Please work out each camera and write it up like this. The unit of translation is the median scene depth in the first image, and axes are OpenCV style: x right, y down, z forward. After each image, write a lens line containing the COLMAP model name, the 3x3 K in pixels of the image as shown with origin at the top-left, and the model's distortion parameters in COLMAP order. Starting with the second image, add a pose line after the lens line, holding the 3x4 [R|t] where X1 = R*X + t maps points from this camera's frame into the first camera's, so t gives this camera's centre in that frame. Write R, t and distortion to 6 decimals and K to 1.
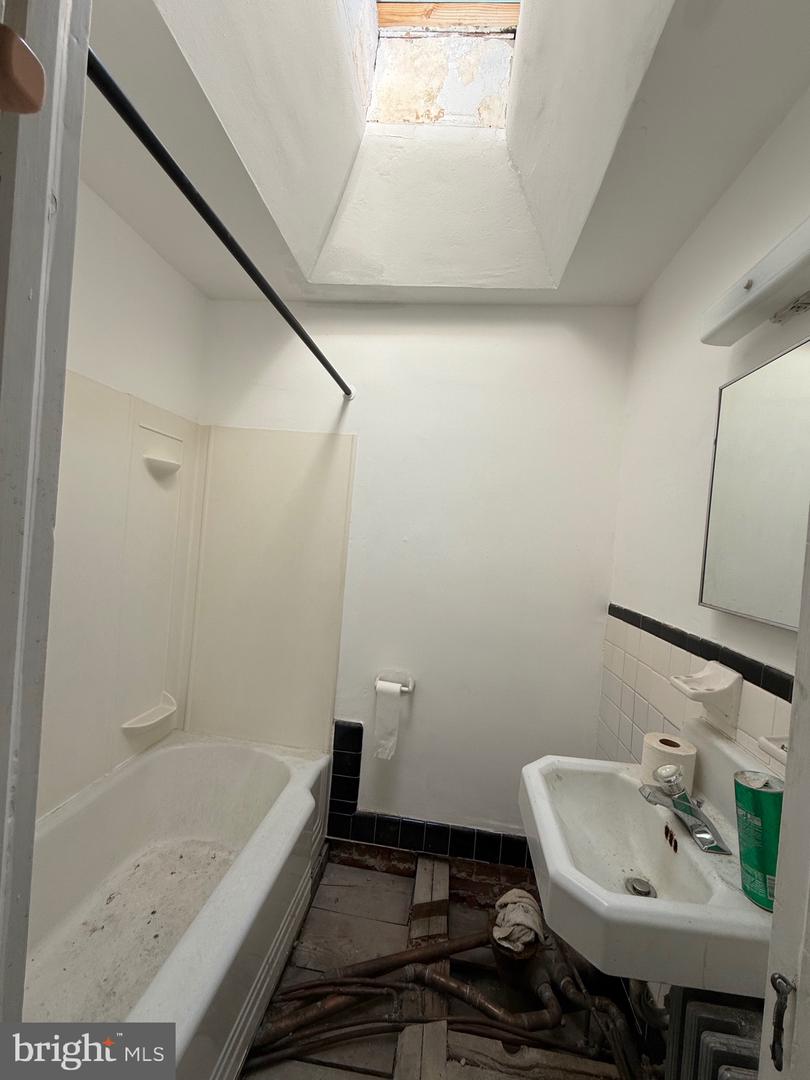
lens RADIAL K [[438.2, 0, 404.0], [0, 438.2, 542.0], [0, 0, 1]] dist [0.010791, -0.000496]
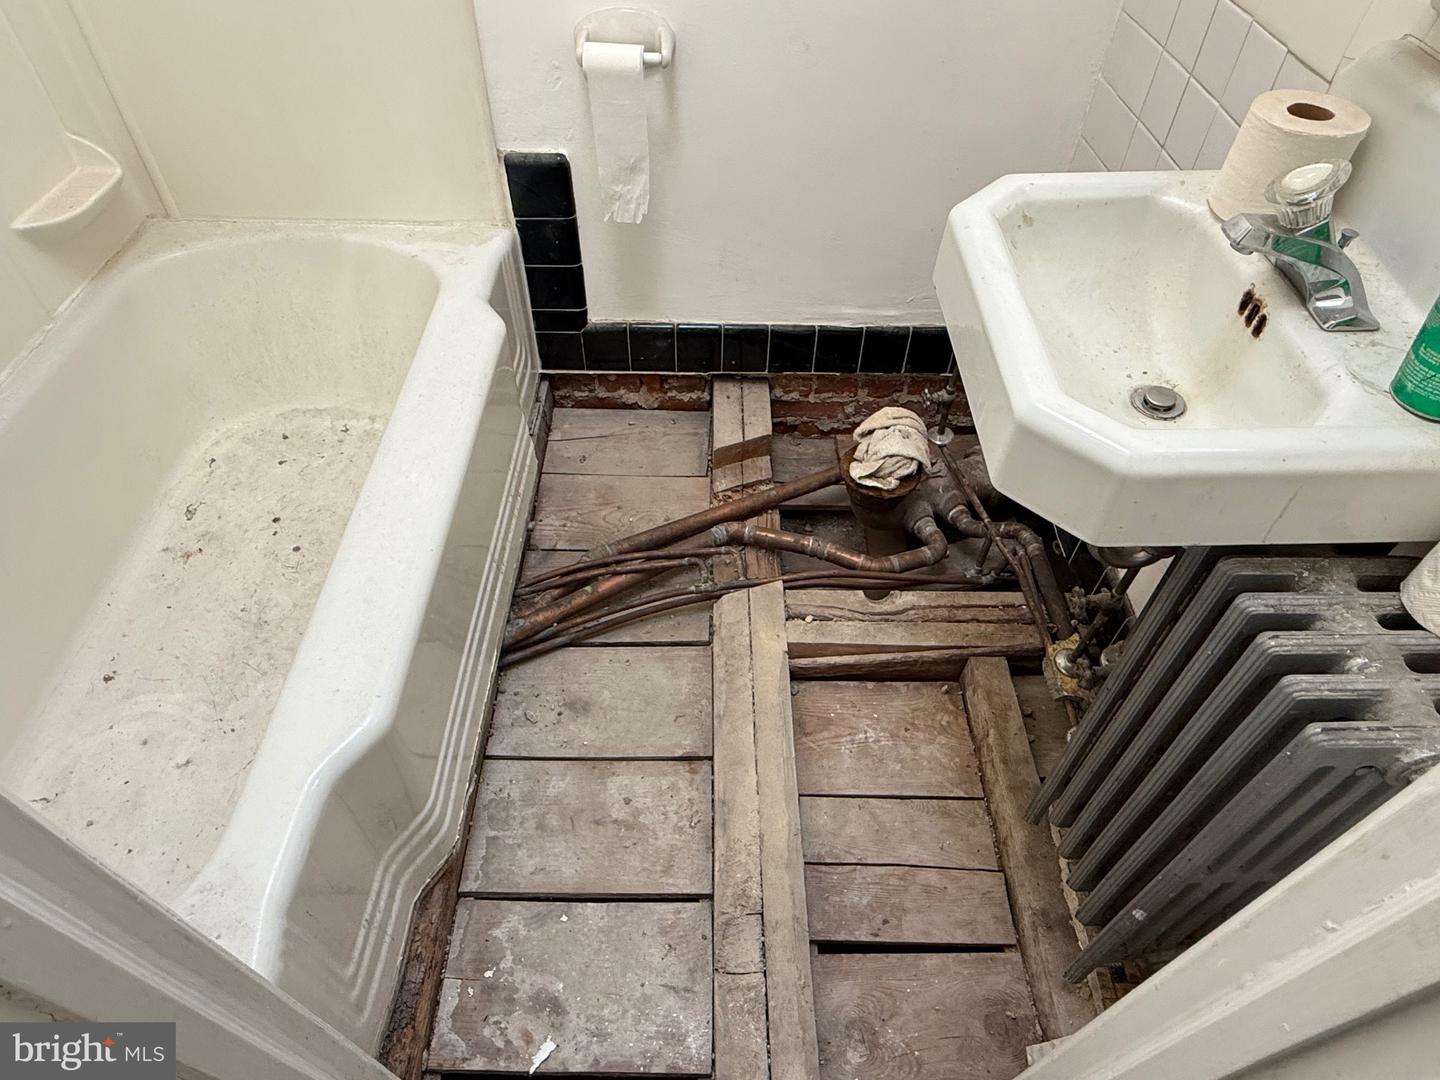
lens RADIAL K [[851.2, 0, 717.9], [0, 851.2, 544.5], [0, 0, 1]] dist [-0.008270, -0.000133]
pose [[0.991009, -0.131198, 0.026236, -0.023591], [0.068495, 0.665931, 0.742862, 0.068693], [-0.114934, -0.734386, 0.668930, 0.164736]]
